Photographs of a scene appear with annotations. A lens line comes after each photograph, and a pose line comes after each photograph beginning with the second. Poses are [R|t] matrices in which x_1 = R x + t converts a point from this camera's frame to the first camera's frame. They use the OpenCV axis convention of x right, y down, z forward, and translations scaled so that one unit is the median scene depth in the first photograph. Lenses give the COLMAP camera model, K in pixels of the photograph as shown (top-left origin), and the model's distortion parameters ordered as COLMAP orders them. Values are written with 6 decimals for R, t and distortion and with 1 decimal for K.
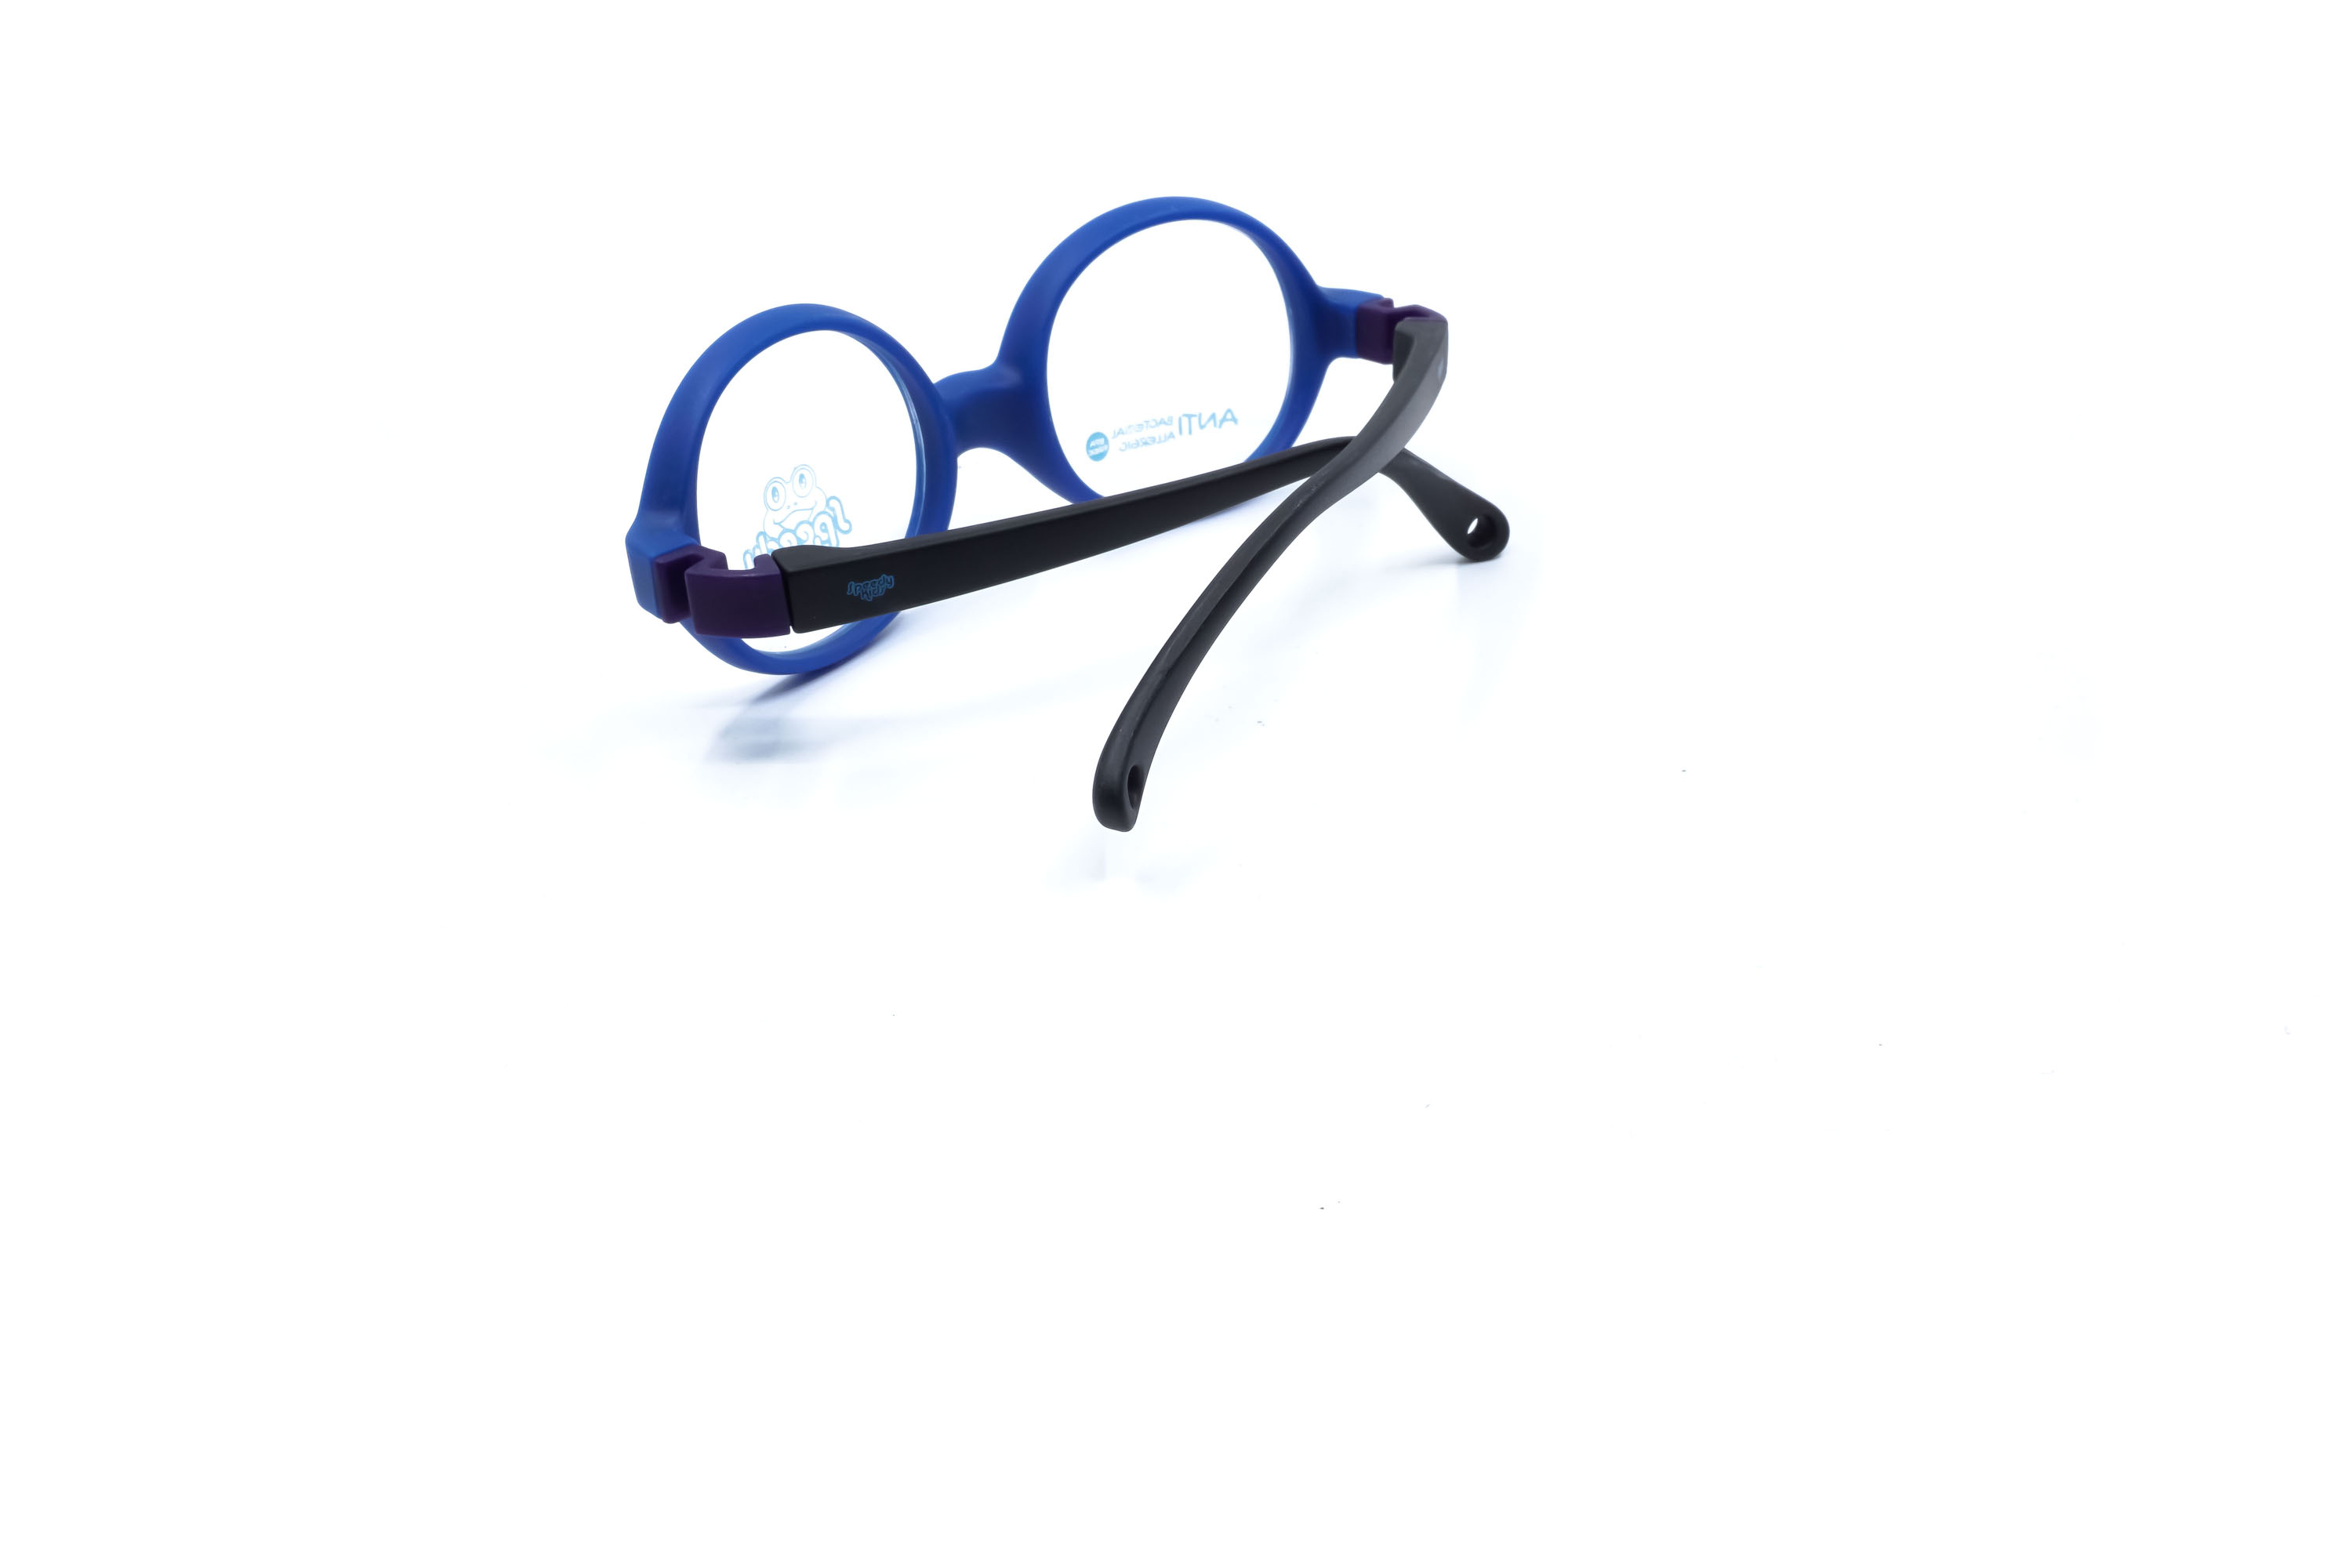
lens RADIAL K [[2443.5, 0, 1184.1], [0, 2443.5, 784.0], [0, 0, 1]] dist [0.016554, 0.000000]
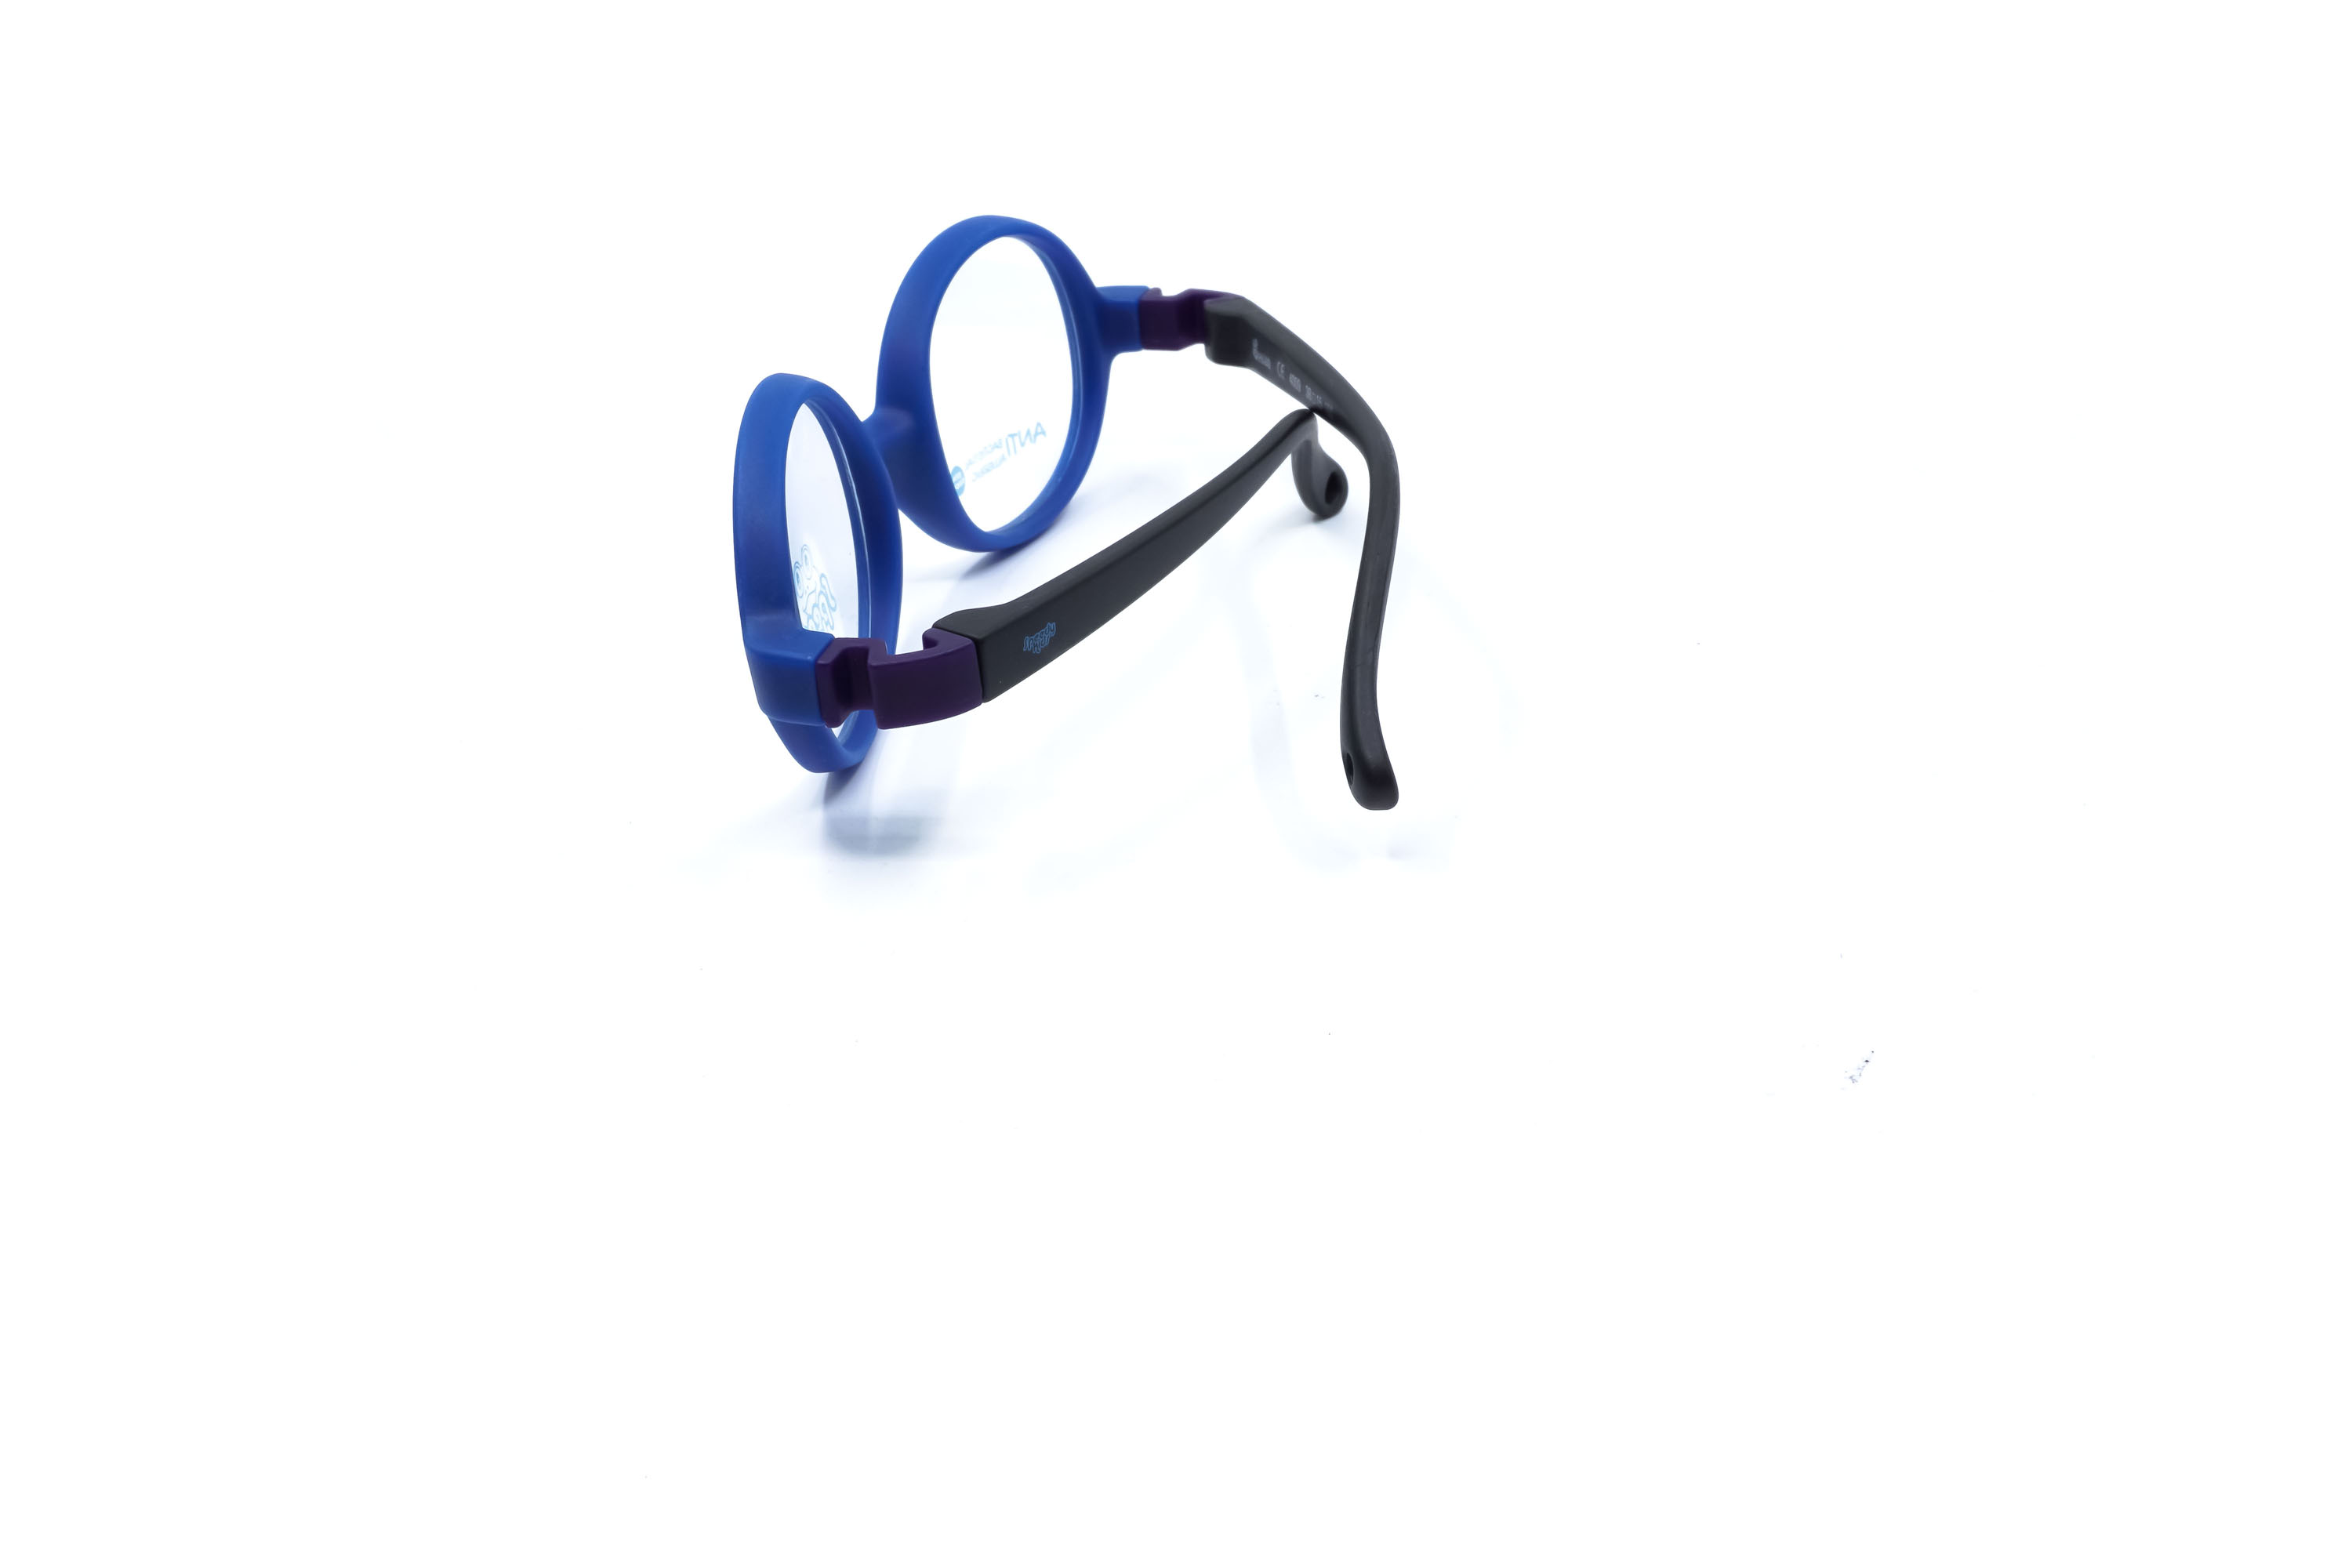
lens RADIAL K [[2443.5, 0, 1171.0], [0, 2443.5, 800.6], [0, 0, 1]] dist [0.016554, 0.000000]
pose [[0.865642, -0.248378, 0.434709, -0.446835], [0.249125, 0.966832, 0.056328, -0.051904], [-0.434281, 0.059536, 0.898808, 0.100462]]
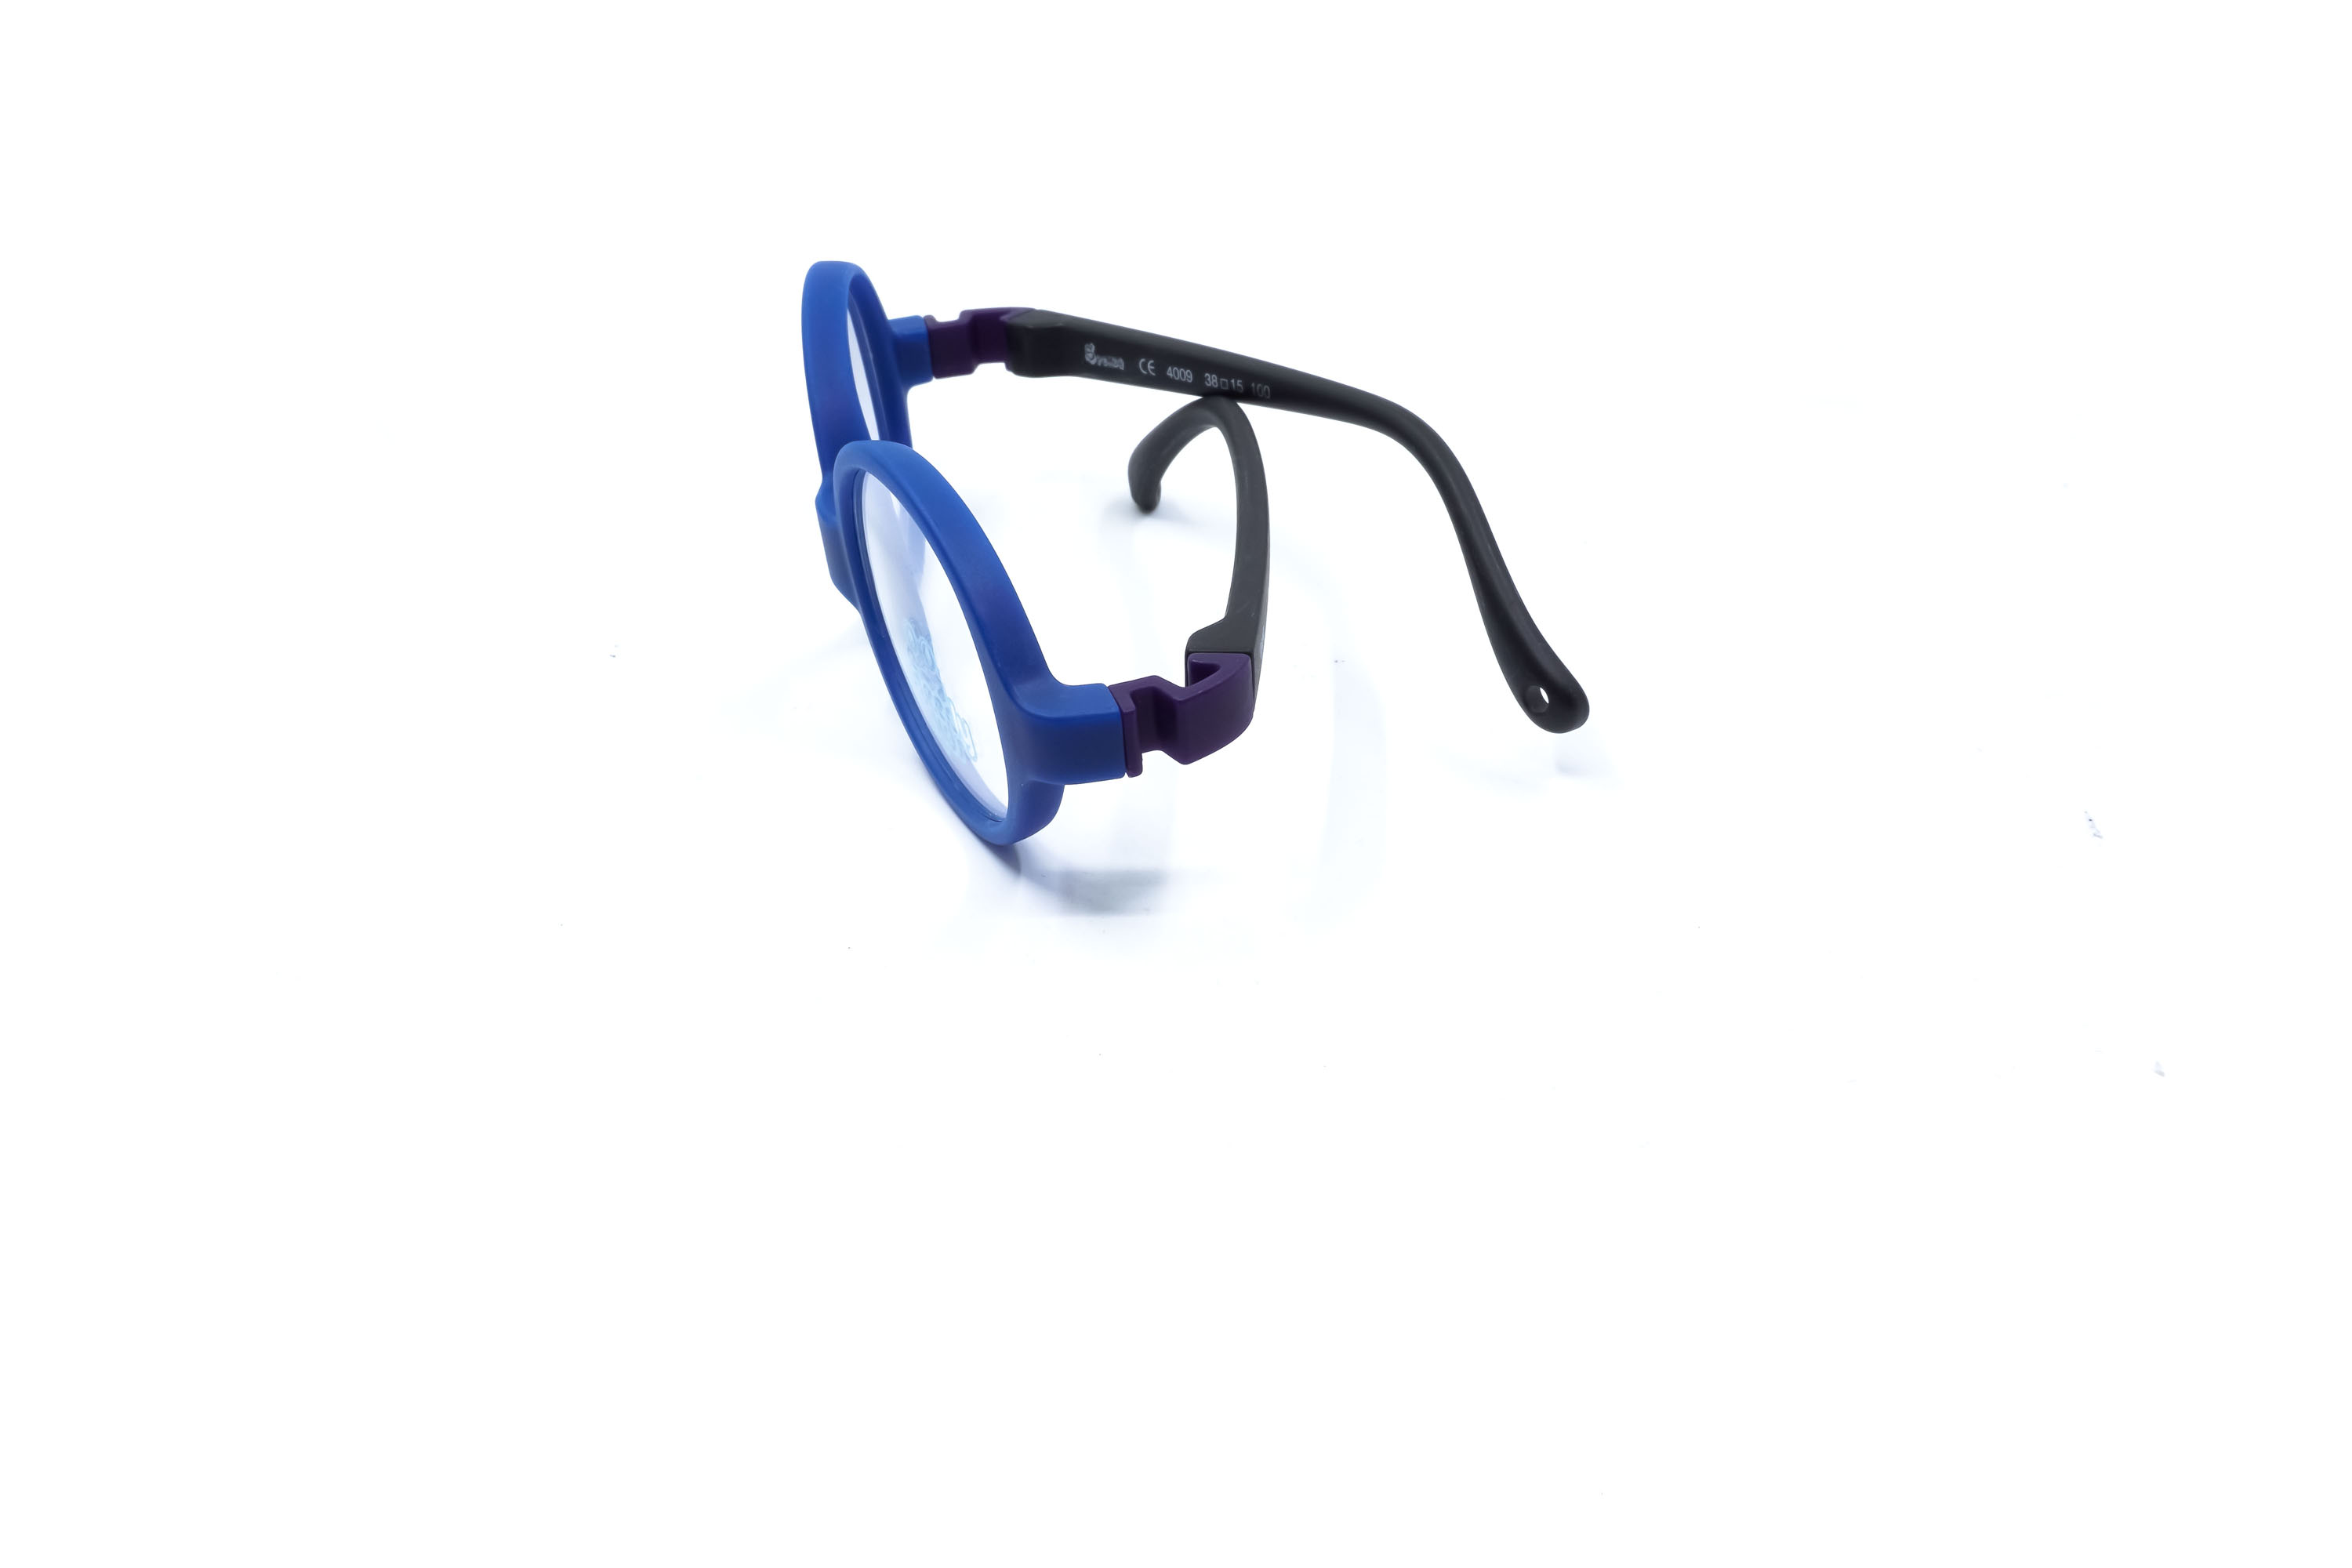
lens RADIAL K [[2443.5, 0, 1187.4], [0, 2443.5, 770.3], [0, 0, 1]] dist [0.016554, 0.000000]
pose [[0.478081, -0.416293, 0.773394, -0.780357], [0.432536, 0.877956, 0.205200, -0.212986], [-0.764429, 0.236419, 0.599795, 0.400569]]
